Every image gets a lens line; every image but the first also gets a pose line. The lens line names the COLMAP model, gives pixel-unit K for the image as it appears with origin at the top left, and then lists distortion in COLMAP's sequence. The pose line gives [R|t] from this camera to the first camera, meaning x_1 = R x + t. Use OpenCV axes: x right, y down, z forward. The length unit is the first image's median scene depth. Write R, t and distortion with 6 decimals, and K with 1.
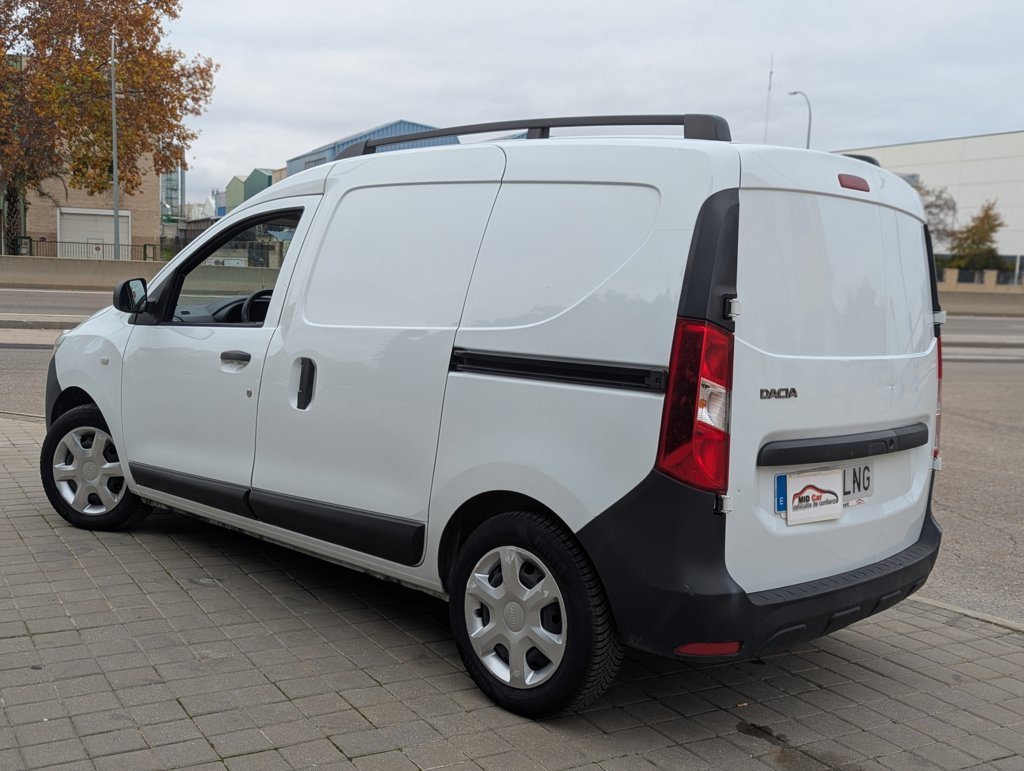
lens RADIAL K [[1119.4, 0, 512.0], [0, 1119.4, 385.5], [0, 0, 1]] dist [0.046553, -0.032272]
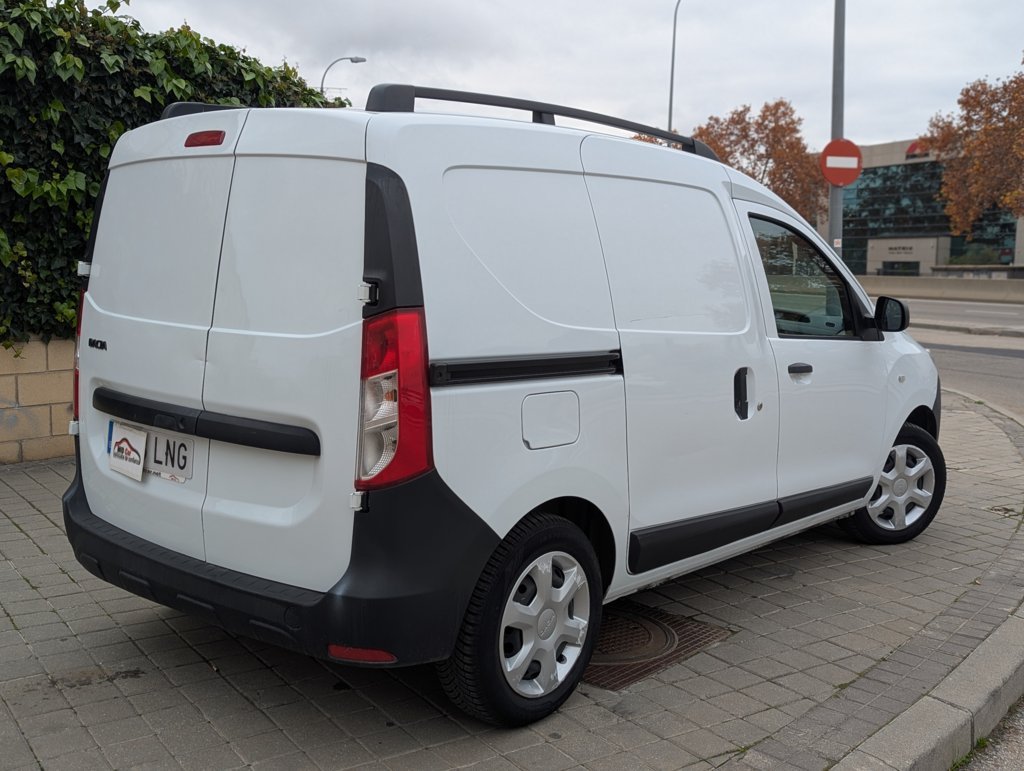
lens RADIAL K [[1099.8, 0, 512.0], [0, 1099.8, 385.5], [0, 0, 1]] dist [0.073053, -0.014703]
pose [[0.048299, 0.067903, -0.996522, 1.247365], [-0.122312, 0.990580, 0.061570, -0.065275], [0.991316, 0.118913, 0.056150, 1.226807]]
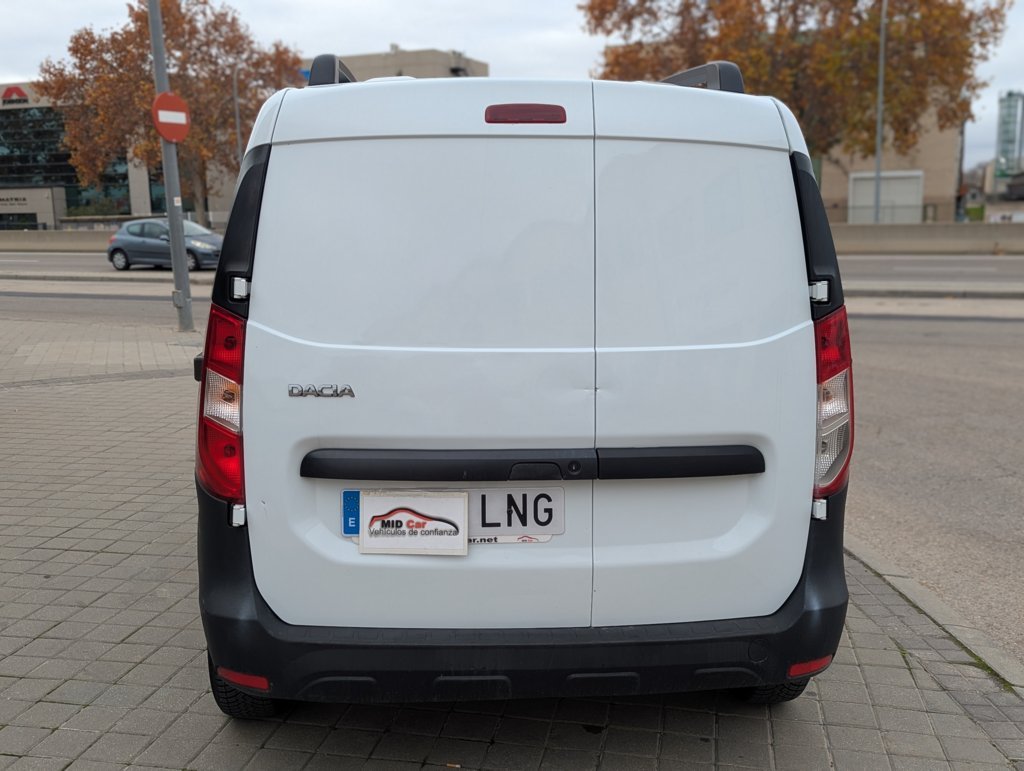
lens RADIAL K [[1119.4, 0, 512.0], [0, 1119.4, 385.5], [0, 0, 1]] dist [0.046553, -0.032272]
pose [[0.731435, 0.049014, -0.680147, 0.813629], [-0.025853, 0.998690, 0.044167, -0.033182], [0.681420, -0.014722, 0.731744, 0.447125]]
